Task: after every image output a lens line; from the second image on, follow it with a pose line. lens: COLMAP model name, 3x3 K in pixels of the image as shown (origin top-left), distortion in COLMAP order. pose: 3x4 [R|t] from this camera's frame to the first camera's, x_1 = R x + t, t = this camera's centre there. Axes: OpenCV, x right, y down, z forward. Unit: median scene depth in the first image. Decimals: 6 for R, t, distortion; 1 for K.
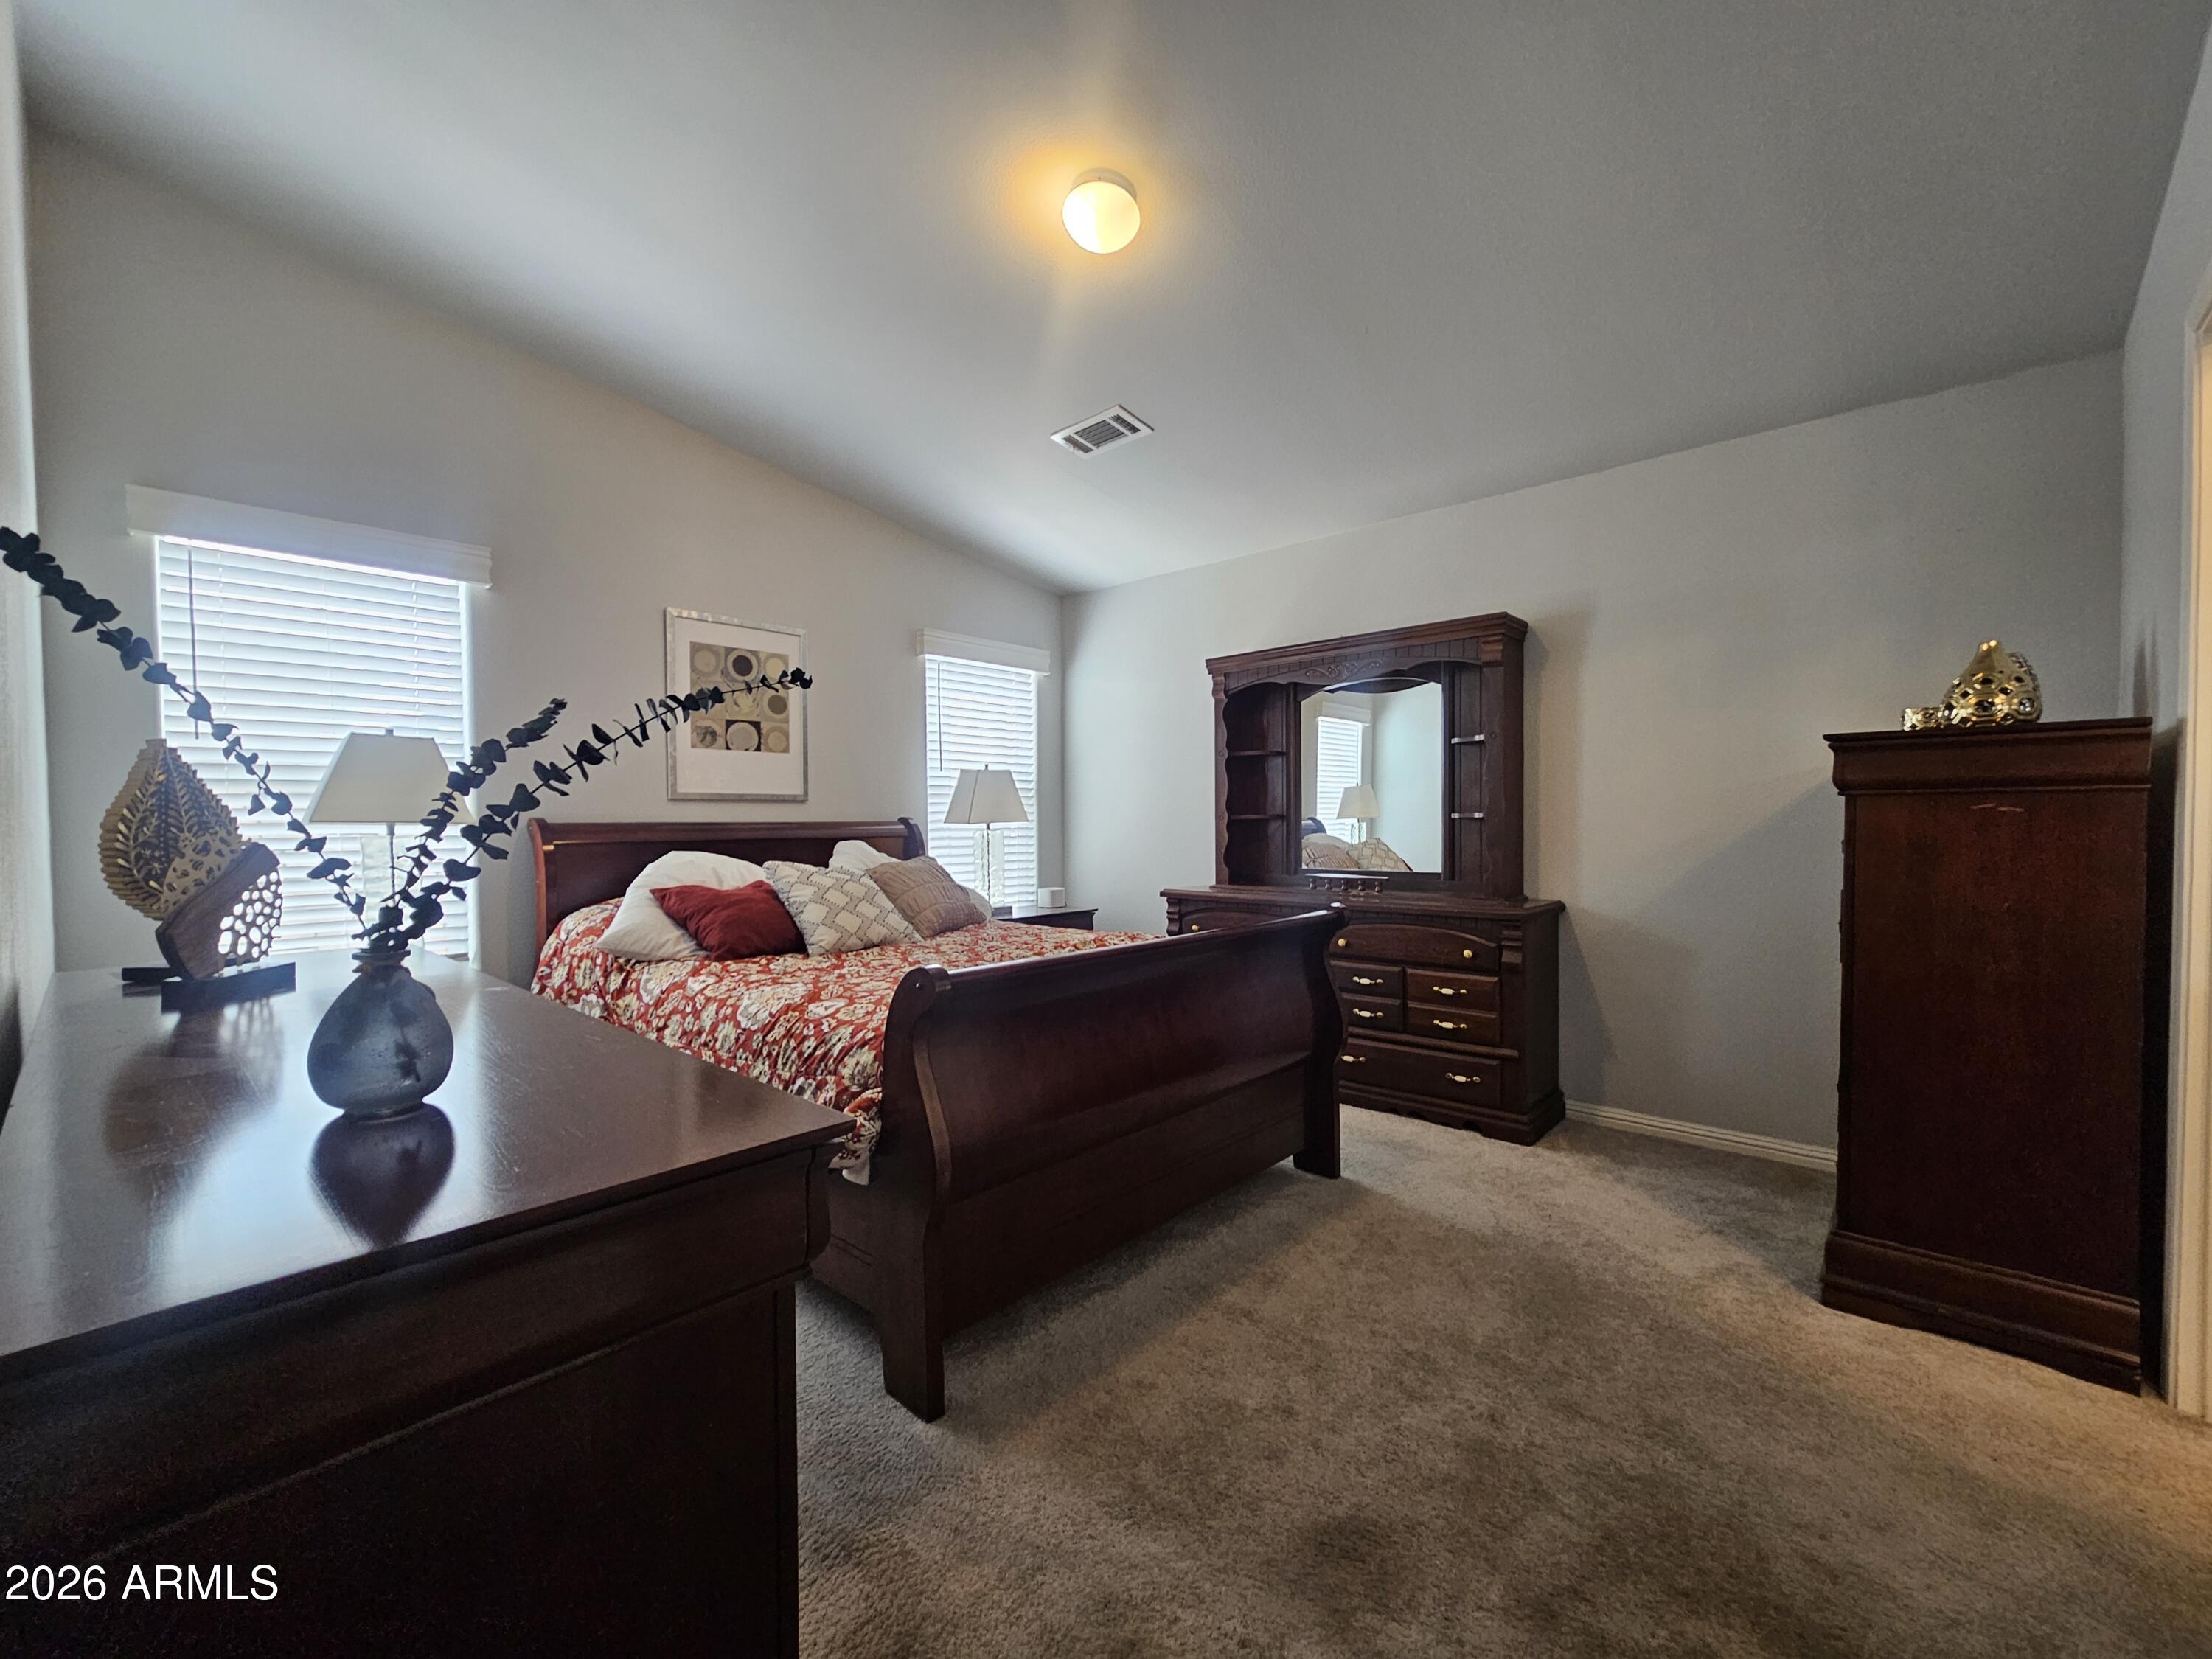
lens RADIAL K [[915.3, 0, 1104.5], [0, 915.3, 834.2], [0, 0, 1]] dist [0.001045, 0.001666]
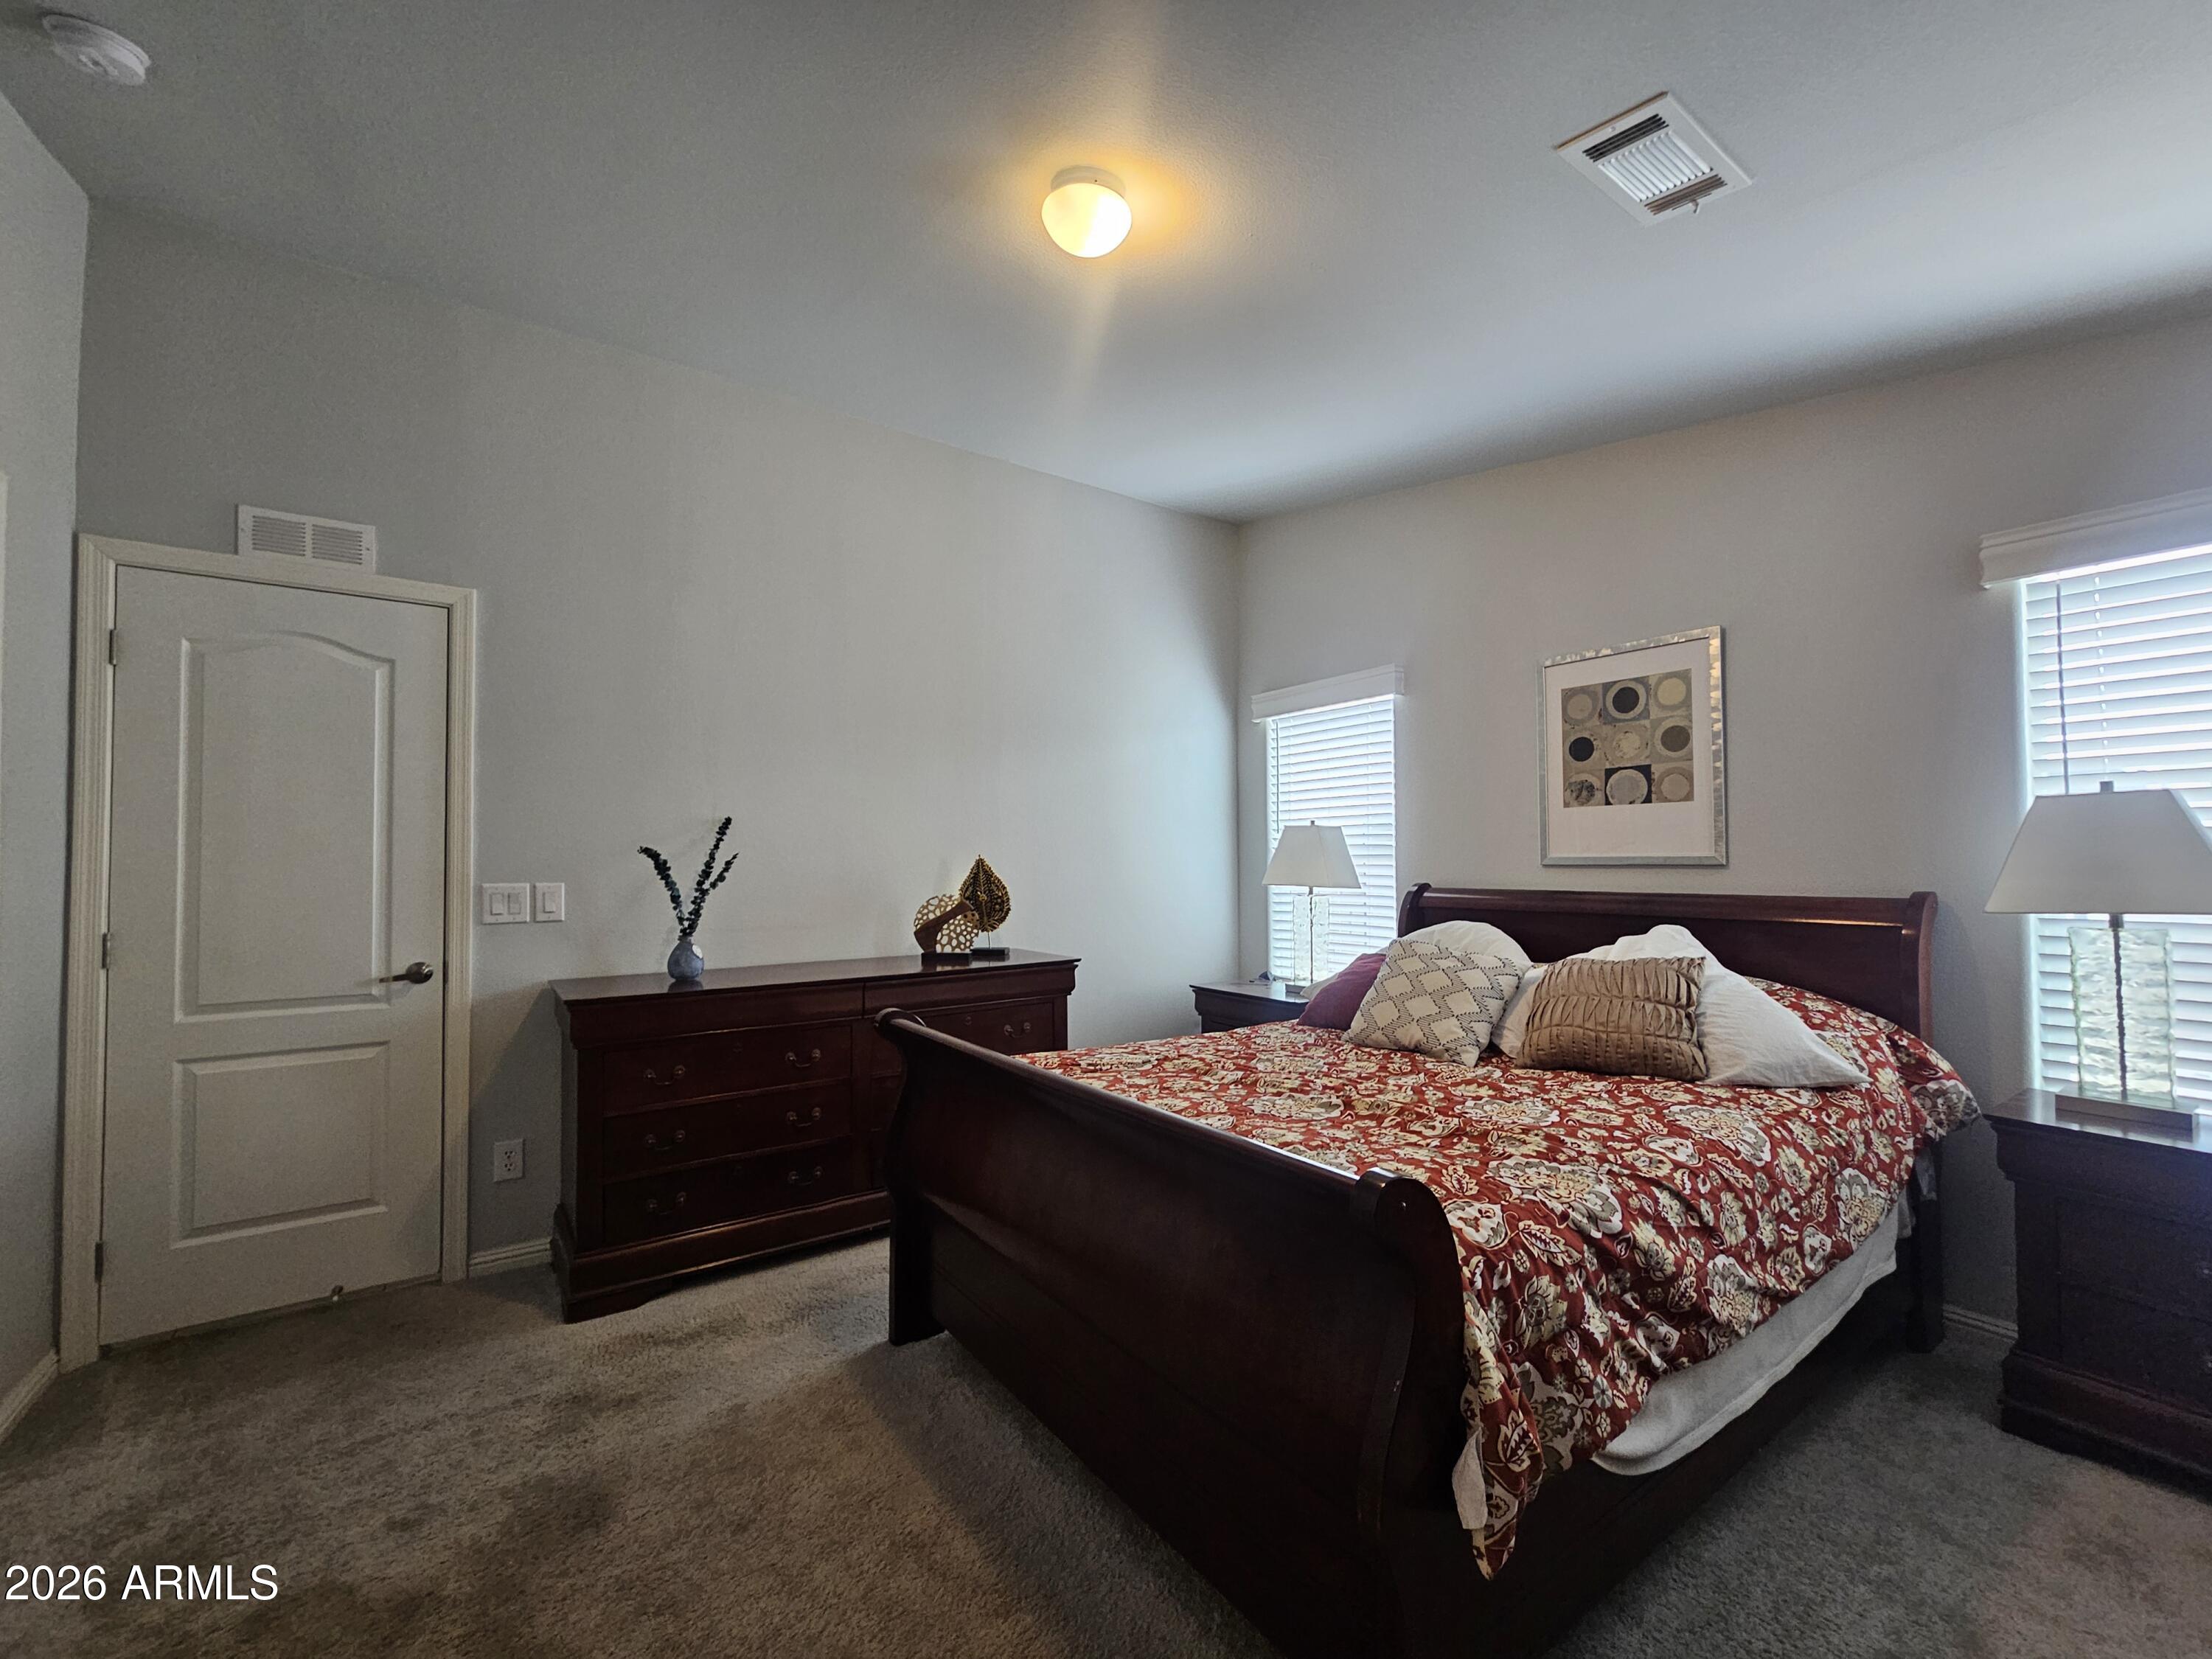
lens RADIAL K [[915.3, 0, 1109.9], [0, 915.3, 821.2], [0, 0, 1]] dist [0.001045, 0.001666]
pose [[-0.222723, -0.038437, -0.974124, 0.506877], [-0.010851, 0.999258, -0.036948, -0.041524], [0.974821, 0.002341, -0.222975, 0.743767]]
